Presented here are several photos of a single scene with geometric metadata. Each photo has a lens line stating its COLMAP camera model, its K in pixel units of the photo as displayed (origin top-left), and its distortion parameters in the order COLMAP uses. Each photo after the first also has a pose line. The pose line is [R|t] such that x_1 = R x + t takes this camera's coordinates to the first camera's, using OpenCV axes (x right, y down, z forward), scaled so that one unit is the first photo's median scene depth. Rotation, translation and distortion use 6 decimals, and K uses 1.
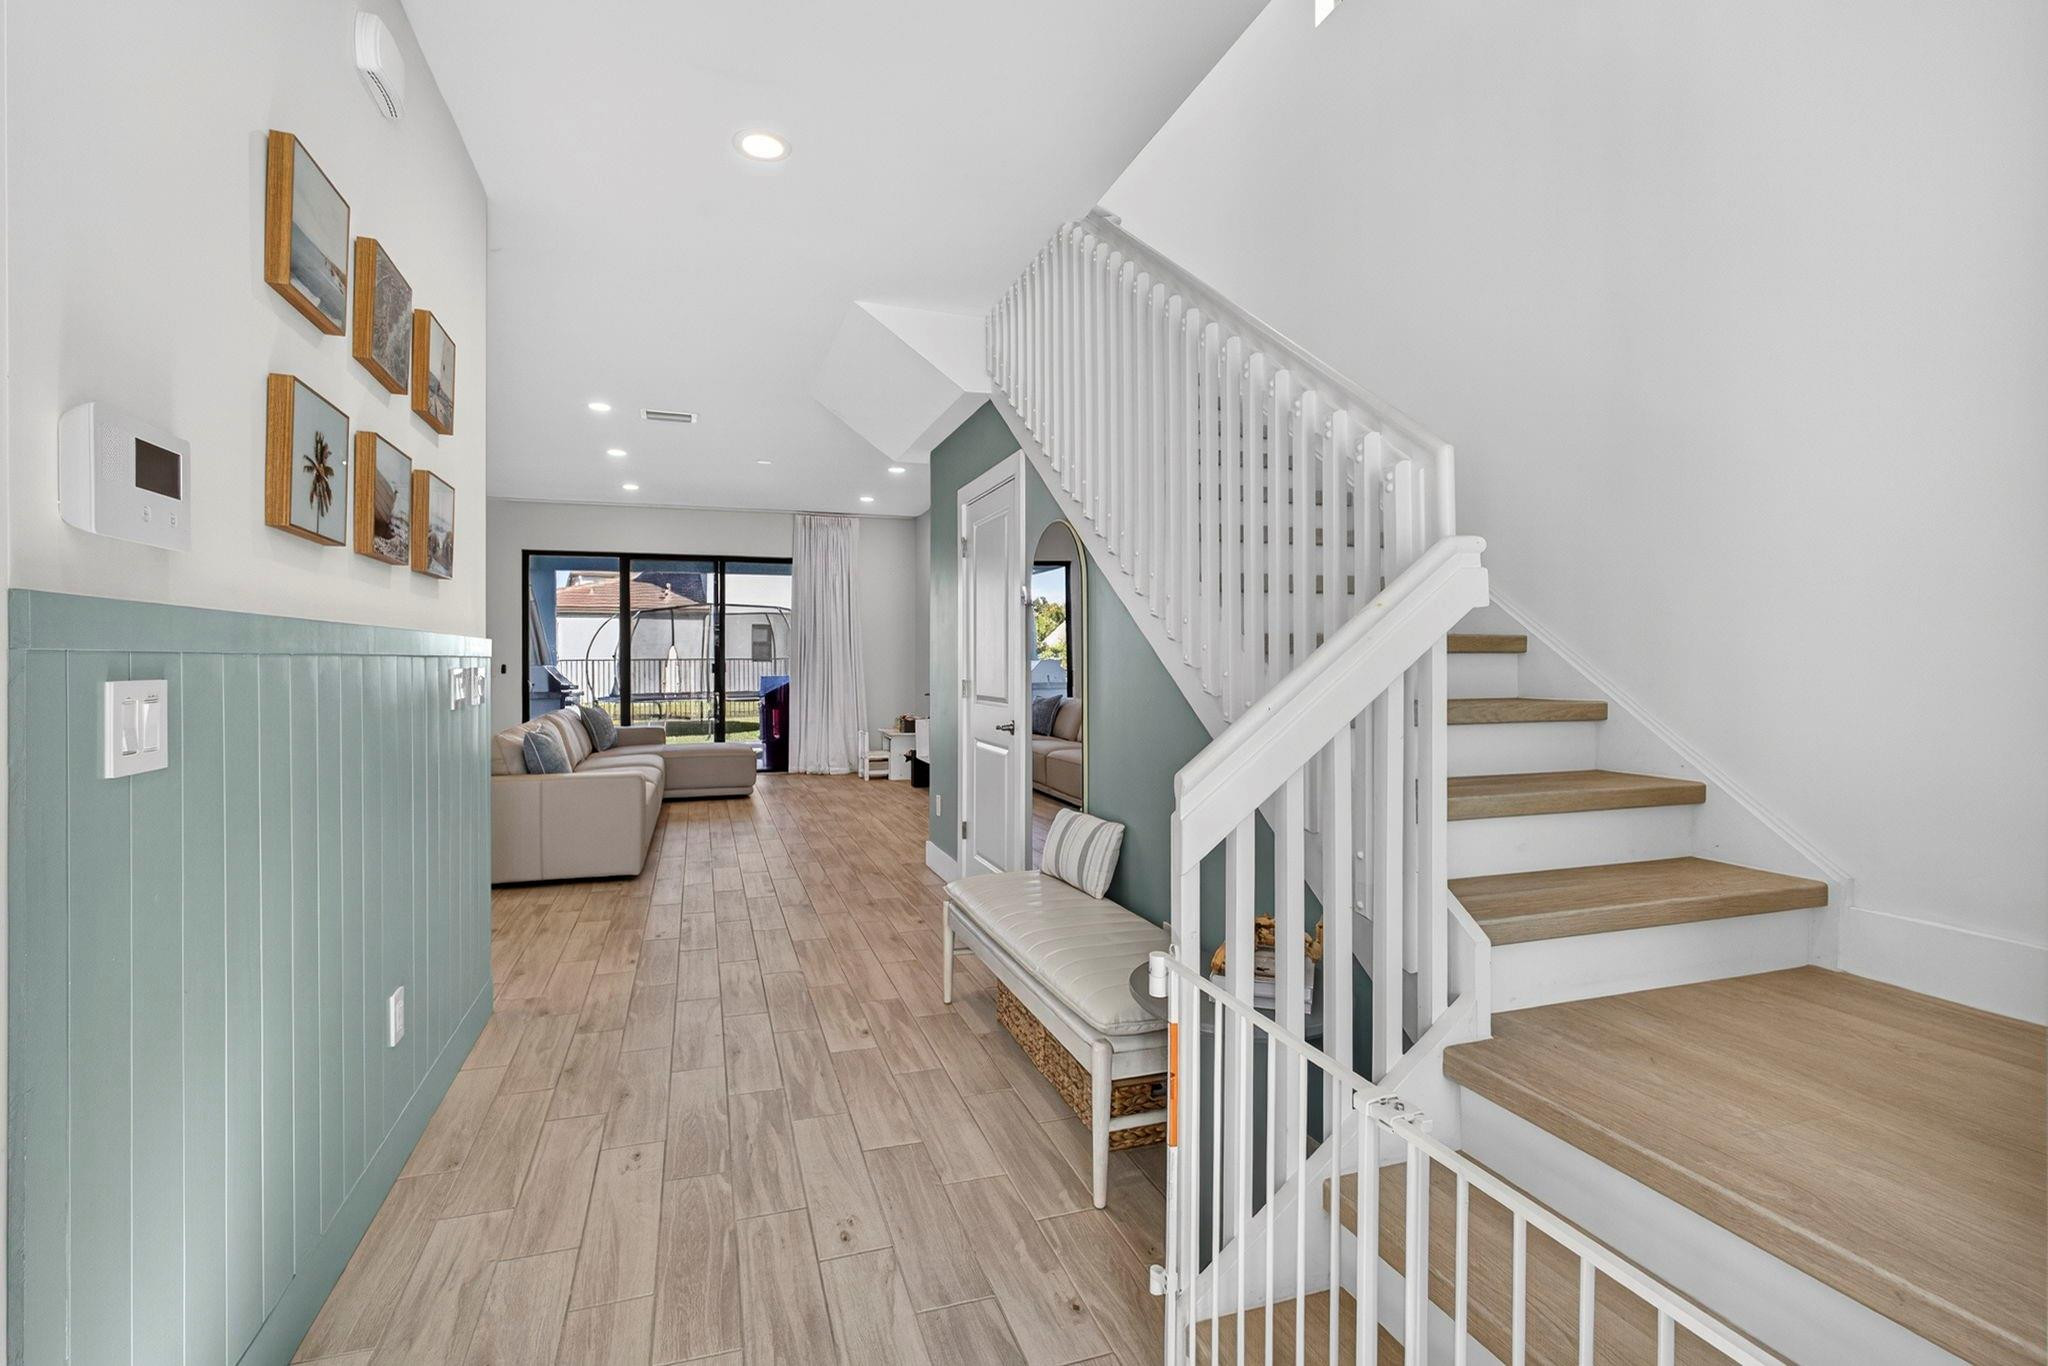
lens RADIAL K [[898.4, 0, 1024.0], [0, 898.4, 683.0], [0, 0, 1]] dist [0.002569, 0.000320]
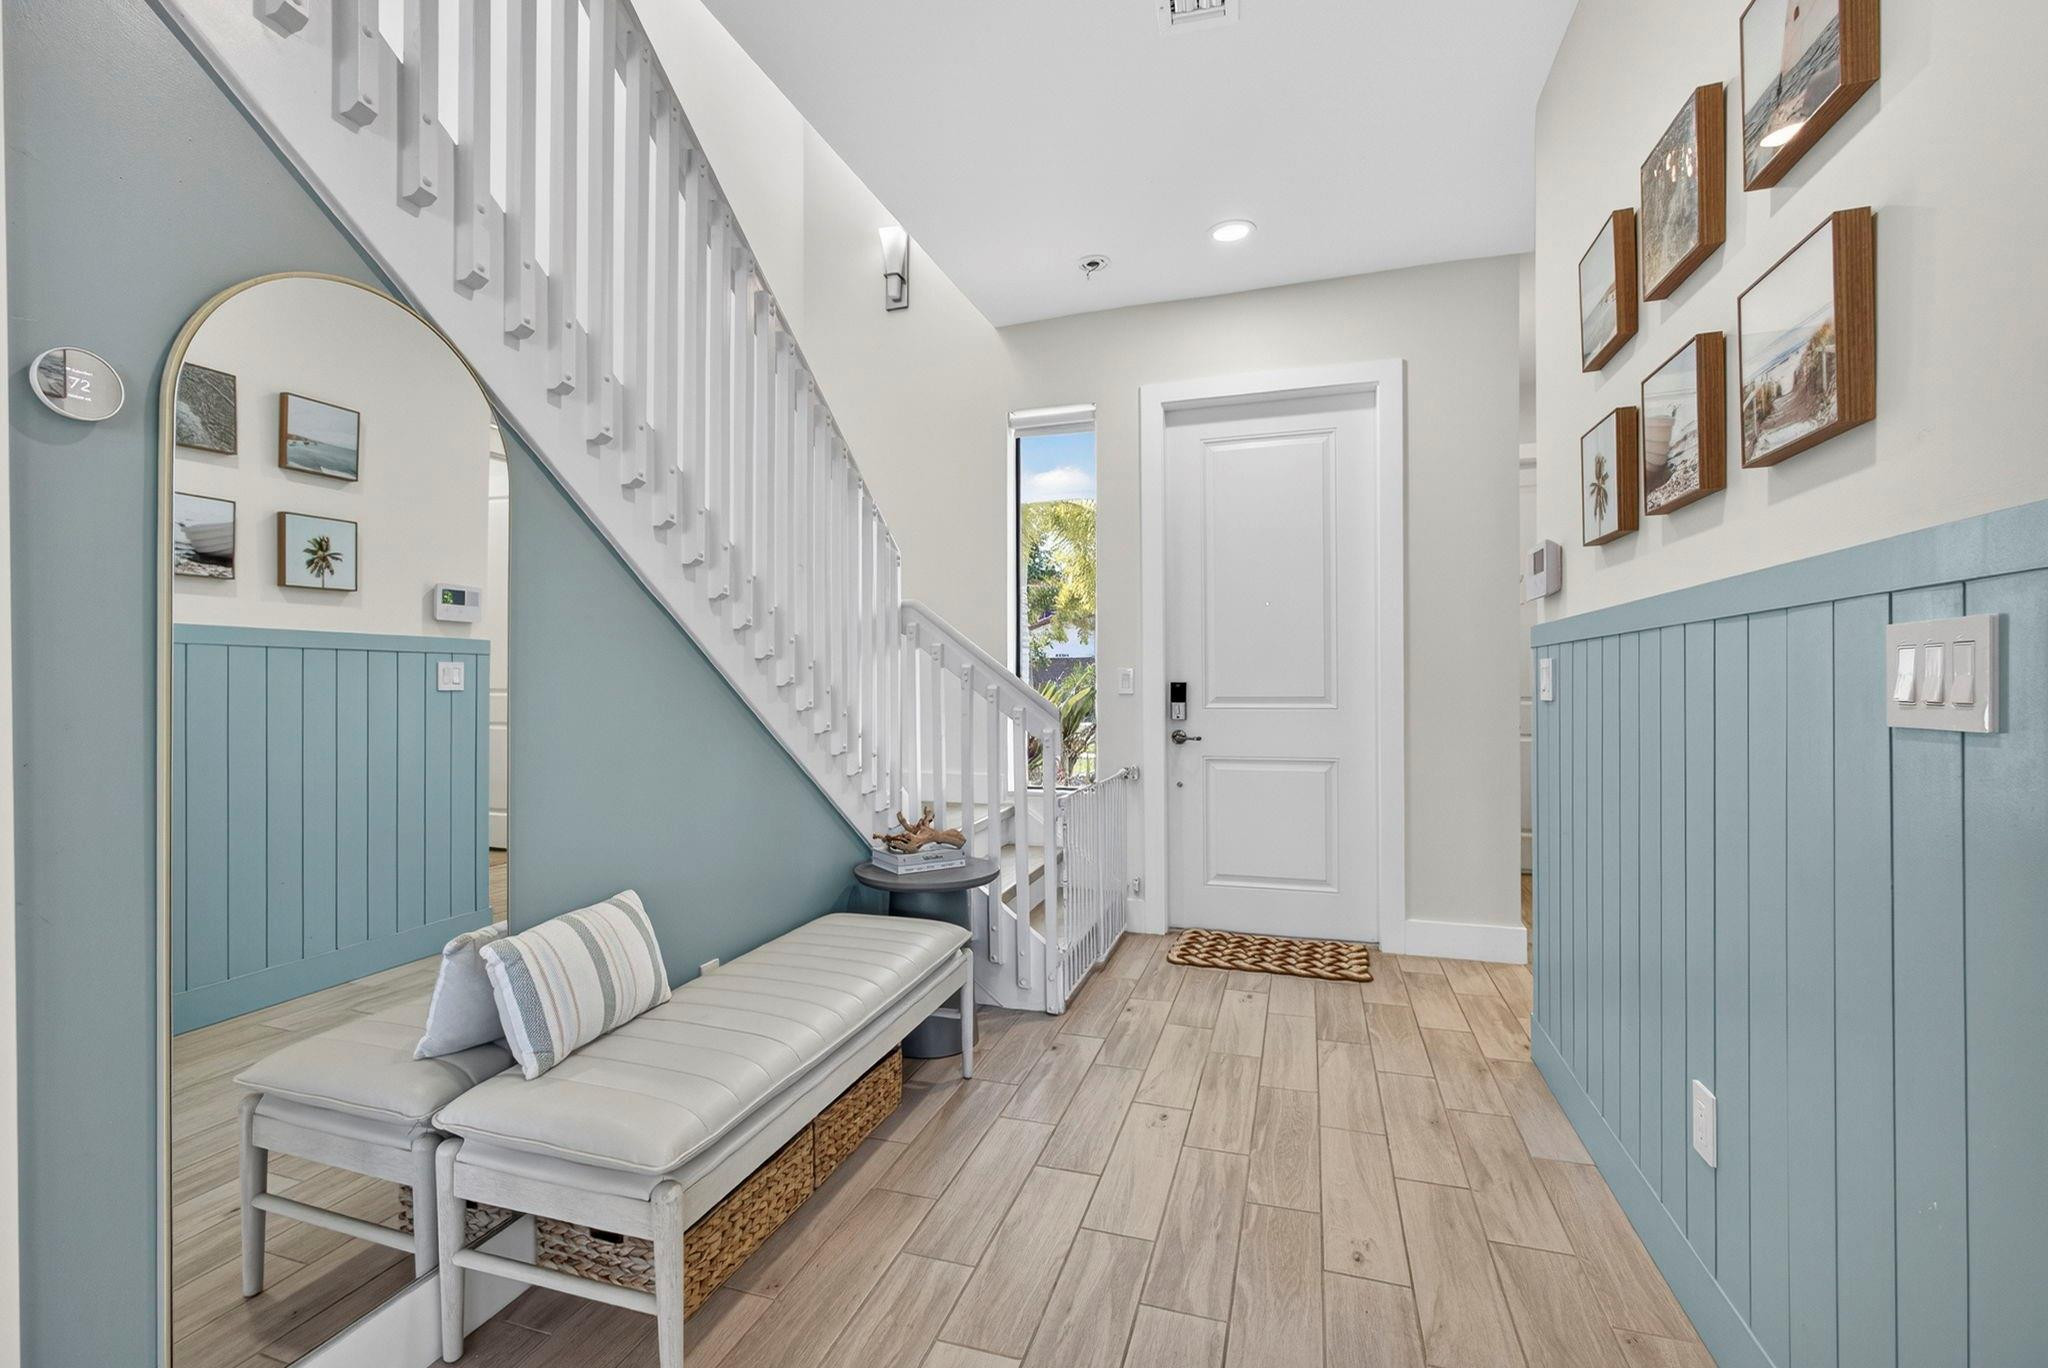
lens RADIAL K [[898.4, 0, 1024.0], [0, 898.4, 684.0], [0, 0, 1]] dist [0.002569, 0.000320]
pose [[-0.793546, -0.001338, 0.608509, -0.671255], [0.016196, 0.999597, 0.023319, 0.015886], [-0.608295, 0.028360, -0.793204, 1.770373]]
